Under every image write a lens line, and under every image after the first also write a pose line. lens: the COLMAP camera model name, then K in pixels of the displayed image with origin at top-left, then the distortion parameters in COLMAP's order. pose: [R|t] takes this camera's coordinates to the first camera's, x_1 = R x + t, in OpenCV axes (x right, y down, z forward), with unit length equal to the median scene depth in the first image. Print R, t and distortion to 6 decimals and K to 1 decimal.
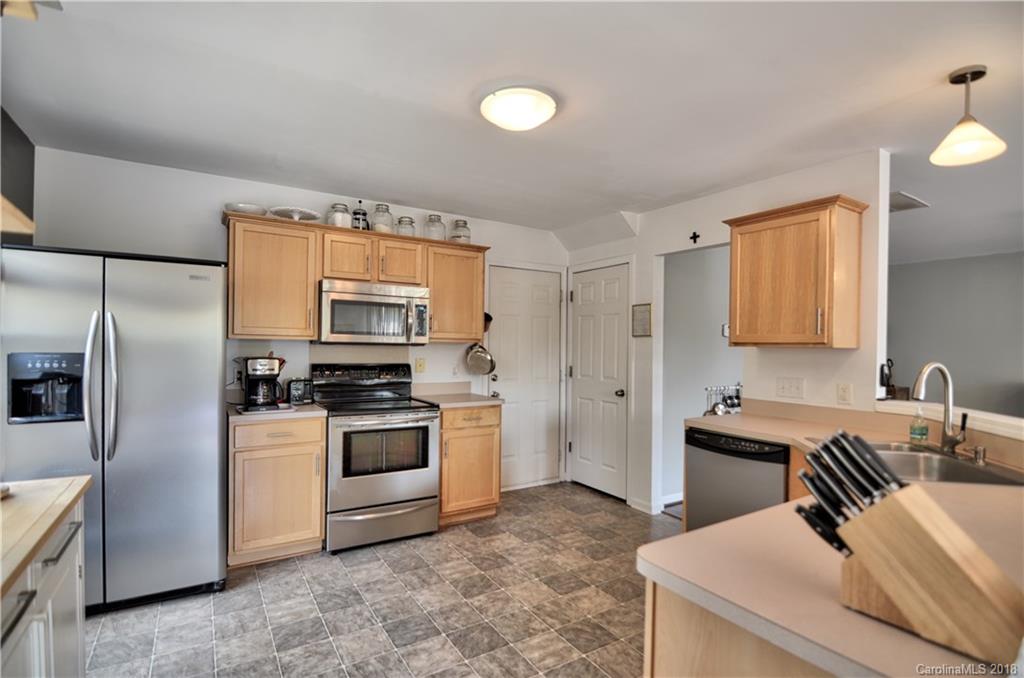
lens RADIAL K [[496.2, 0, 516.2], [0, 496.2, 349.6], [0, 0, 1]] dist [-0.000319, -0.012341]
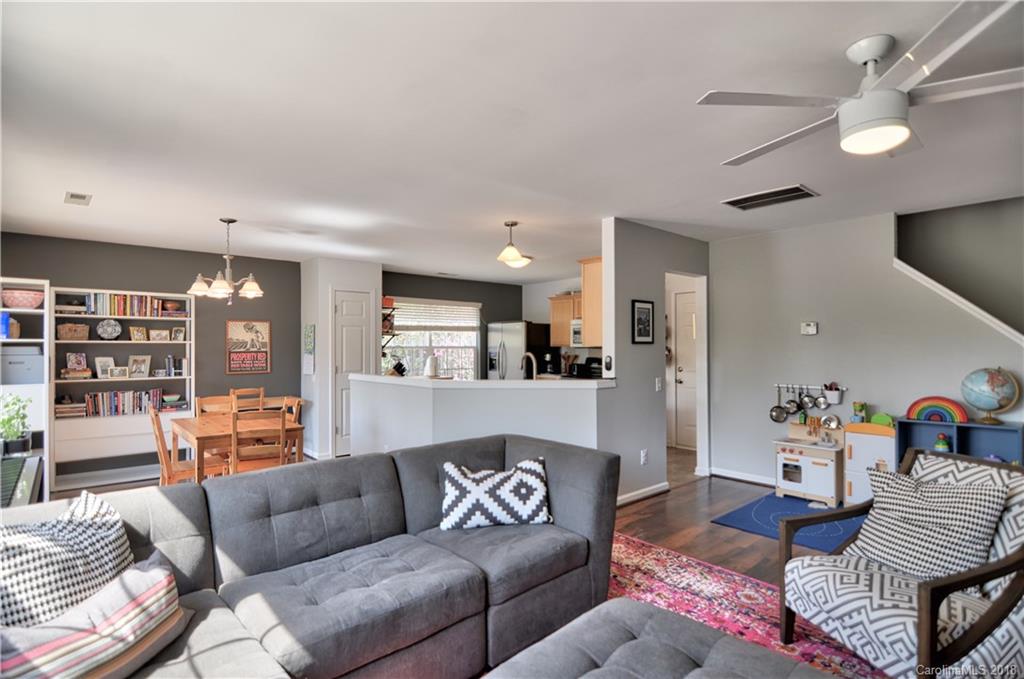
lens RADIAL K [[514.3, 0, 512.0], [0, 514.3, 345.2], [0, 0, 1]] dist [-0.003809, -0.001377]
pose [[0.155498, -0.021294, -0.987607, 1.828817], [-0.003469, 0.999750, -0.022102, 0.027421], [0.987830, 0.006863, 0.155385, 0.348634]]
